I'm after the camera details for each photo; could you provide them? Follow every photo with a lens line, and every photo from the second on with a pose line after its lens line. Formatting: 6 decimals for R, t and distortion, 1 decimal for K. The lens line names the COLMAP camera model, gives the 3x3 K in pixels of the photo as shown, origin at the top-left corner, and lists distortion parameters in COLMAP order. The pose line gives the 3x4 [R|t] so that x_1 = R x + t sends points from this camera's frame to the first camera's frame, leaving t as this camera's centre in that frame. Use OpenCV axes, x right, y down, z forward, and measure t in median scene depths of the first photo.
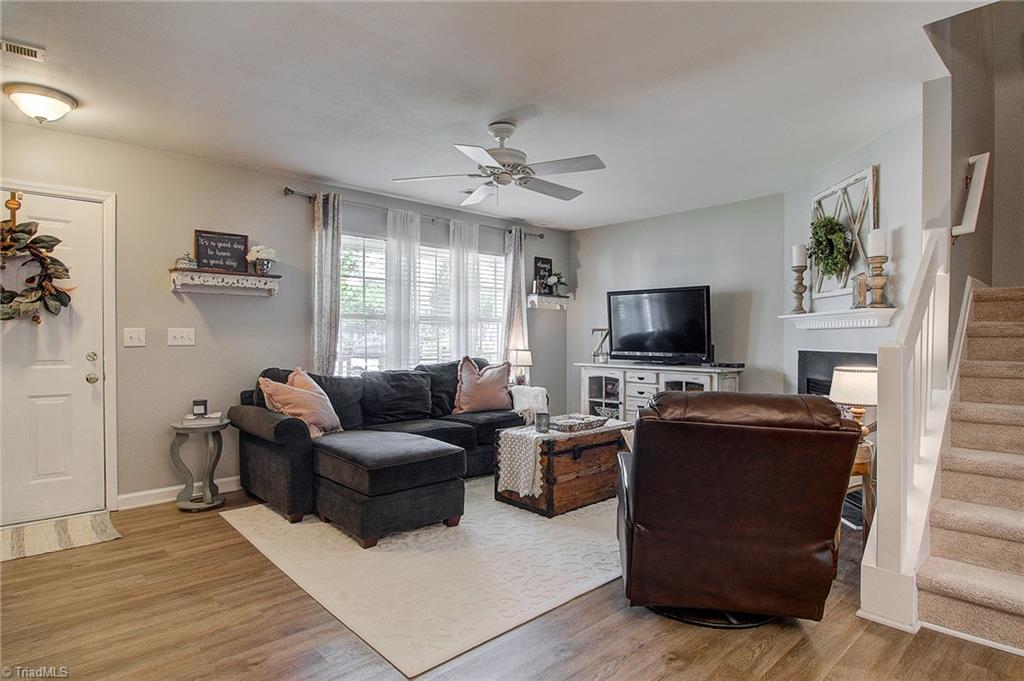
lens RADIAL K [[552.3, 0, 510.8], [0, 552.3, 343.0], [0, 0, 1]] dist [-0.012782, -0.009807]
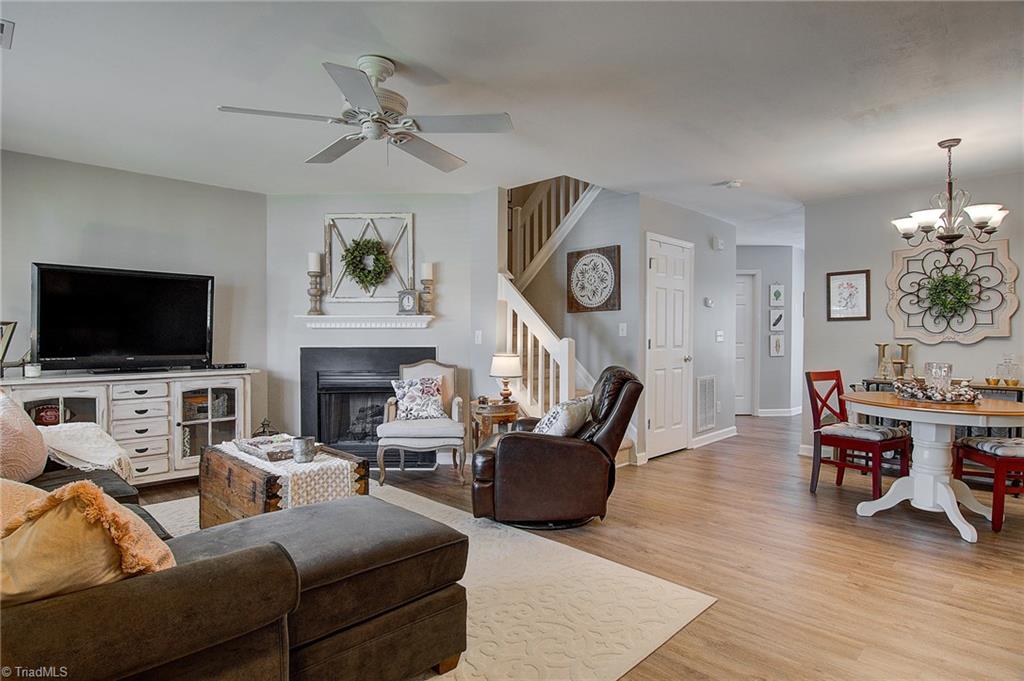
lens RADIAL K [[552.3, 0, 506.6], [0, 552.3, 342.3], [0, 0, 1]] dist [-0.012782, -0.009807]
pose [[-0.052302, -0.013313, 0.998543, -0.612702], [0.010307, 0.999851, 0.013871, -0.008186], [-0.998578, 0.011017, -0.052157, 0.661922]]
